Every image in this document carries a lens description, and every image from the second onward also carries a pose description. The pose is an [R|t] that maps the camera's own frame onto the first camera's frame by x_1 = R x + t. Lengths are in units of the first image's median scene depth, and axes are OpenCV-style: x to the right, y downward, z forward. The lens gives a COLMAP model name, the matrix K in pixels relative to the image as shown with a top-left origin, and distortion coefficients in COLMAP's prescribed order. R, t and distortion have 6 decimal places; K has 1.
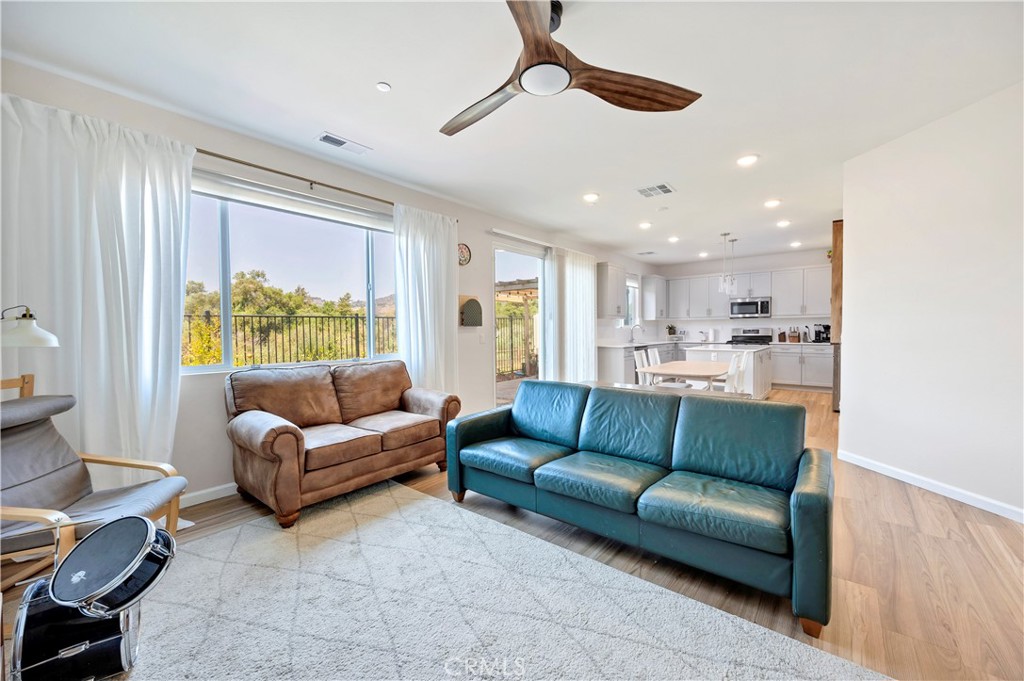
lens RADIAL K [[405.2, 0, 522.8], [0, 405.2, 338.8], [0, 0, 1]] dist [0.012244, 0.000039]
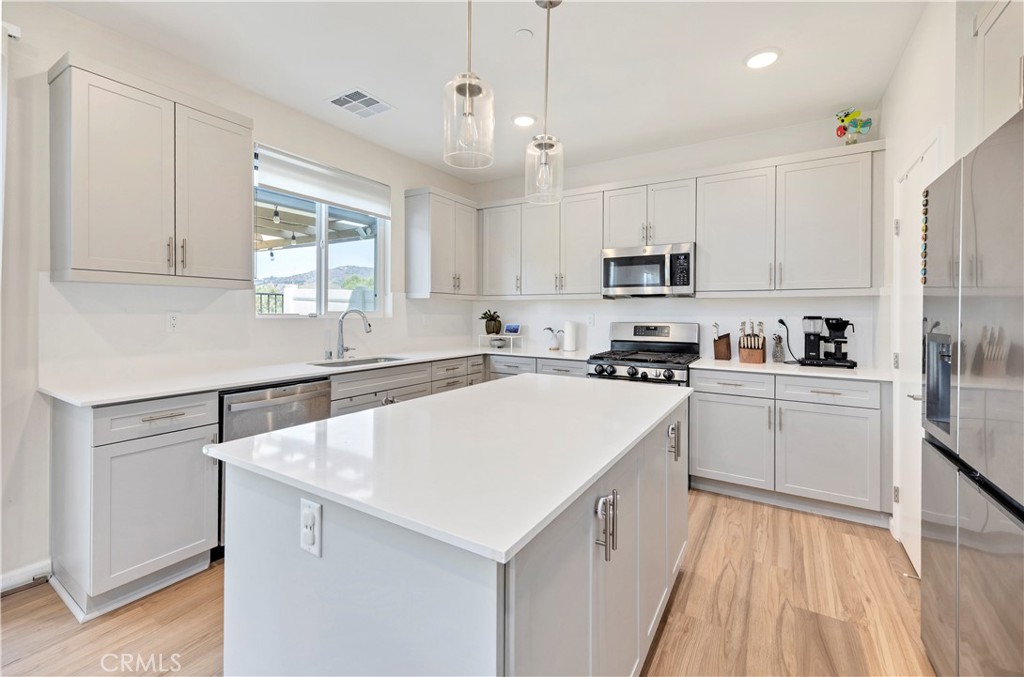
lens RADIAL K [[405.2, 0, 534.3], [0, 405.2, 311.2], [0, 0, 1]] dist [0.012244, 0.000039]
pose [[0.990549, 0.013400, 0.136501, 0.407552], [-0.009742, 0.999576, -0.027434, -0.026311], [-0.136811, 0.025845, 0.990260, 0.642901]]
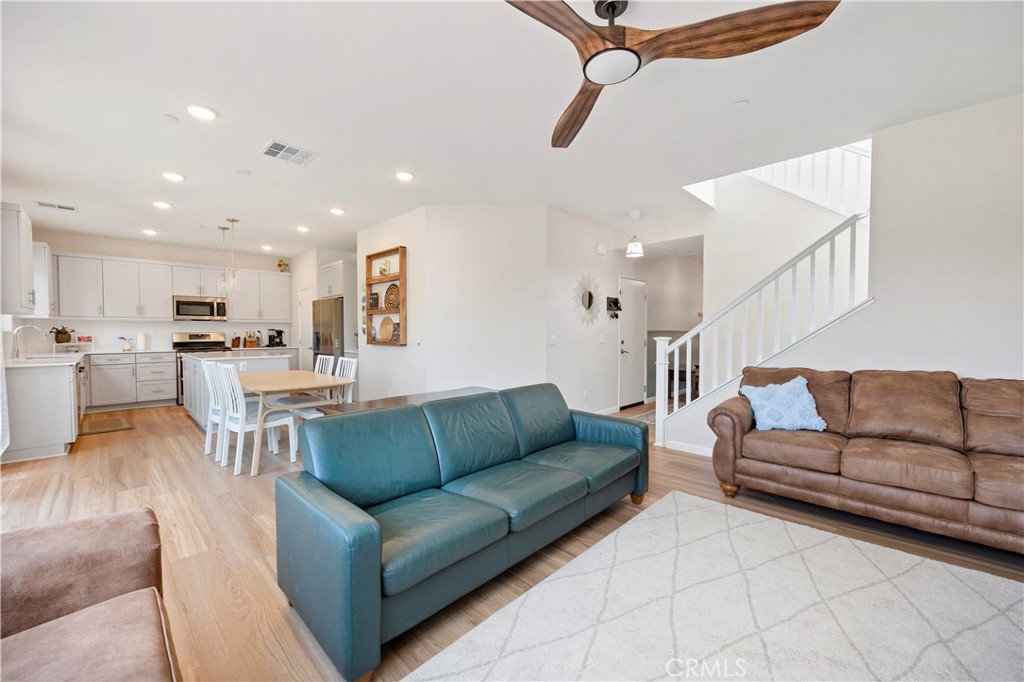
lens RADIAL K [[399.4, 0, 520.6], [0, 399.4, 339.3], [0, 0, 1]] dist [-0.003405, -0.000104]
pose [[0.099818, -0.011702, 0.994937, -0.208074], [0.026300, 0.999613, 0.009119, -0.002573], [-0.994658, 0.025257, 0.100087, 0.262902]]
